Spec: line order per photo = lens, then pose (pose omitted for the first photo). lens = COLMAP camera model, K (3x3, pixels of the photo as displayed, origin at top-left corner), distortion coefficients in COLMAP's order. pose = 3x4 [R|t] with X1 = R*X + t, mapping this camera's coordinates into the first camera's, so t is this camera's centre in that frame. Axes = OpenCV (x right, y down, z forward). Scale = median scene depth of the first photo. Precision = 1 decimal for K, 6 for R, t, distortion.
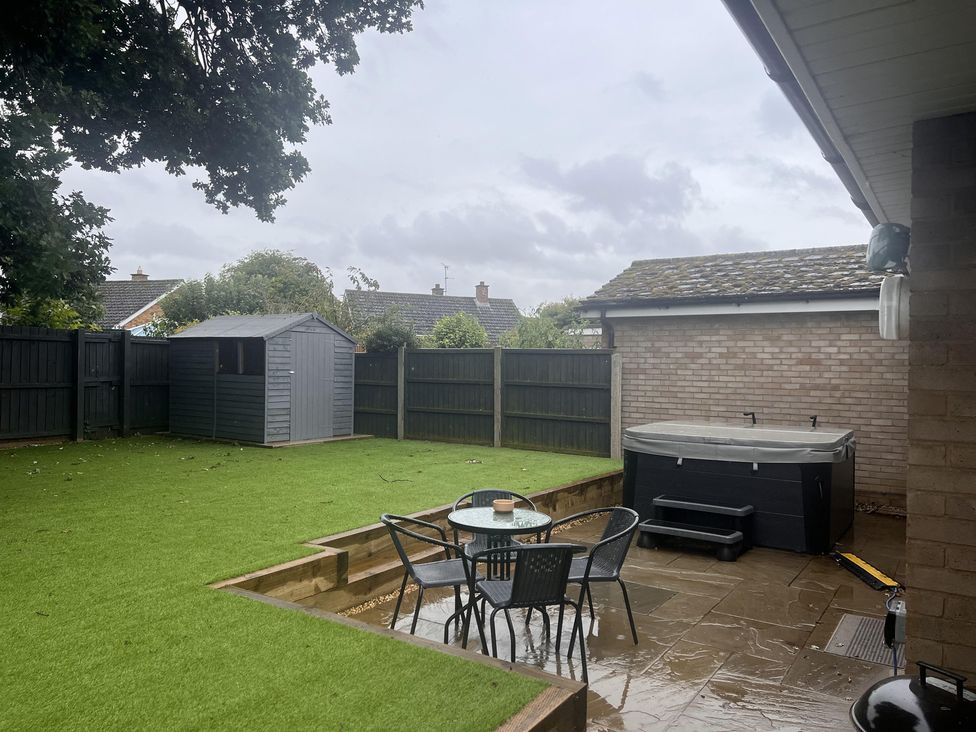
lens RADIAL K [[722.3, 0, 484.4], [0, 722.3, 354.6], [0, 0, 1]] dist [0.102176, -0.103616]
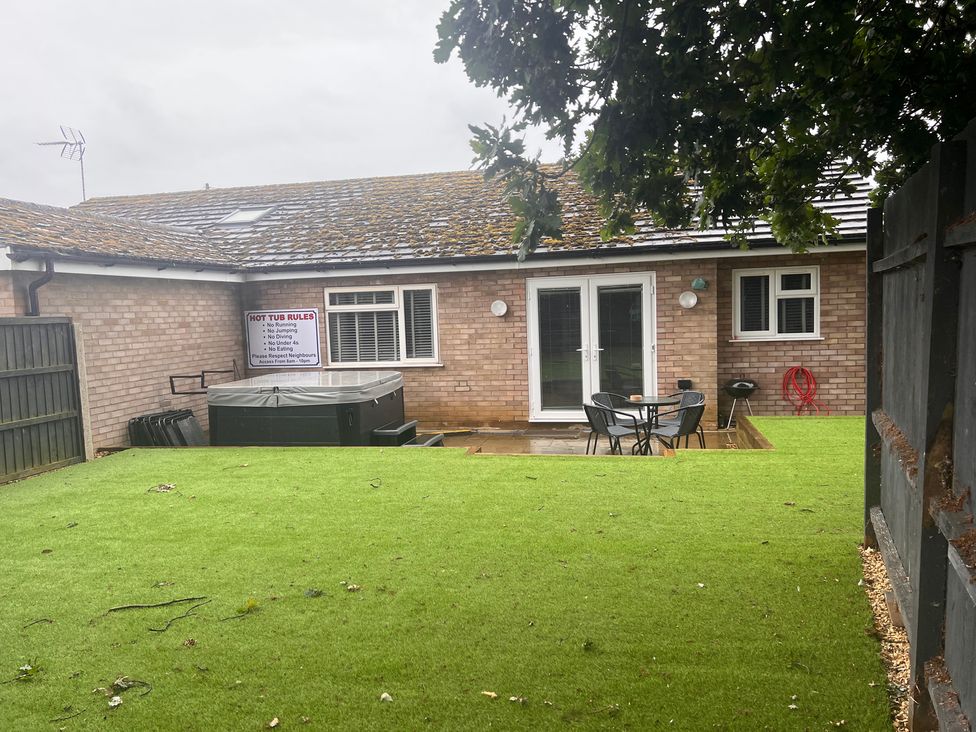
lens RADIAL K [[722.3, 0, 484.4], [0, 722.3, 354.6], [0, 0, 1]] dist [0.102176, -0.103616]
pose [[-0.361383, -0.063373, 0.930261, -0.355897], [0.012842, 0.997255, 0.072926, -0.009576], [-0.932329, 0.038300, -0.359577, 0.461724]]
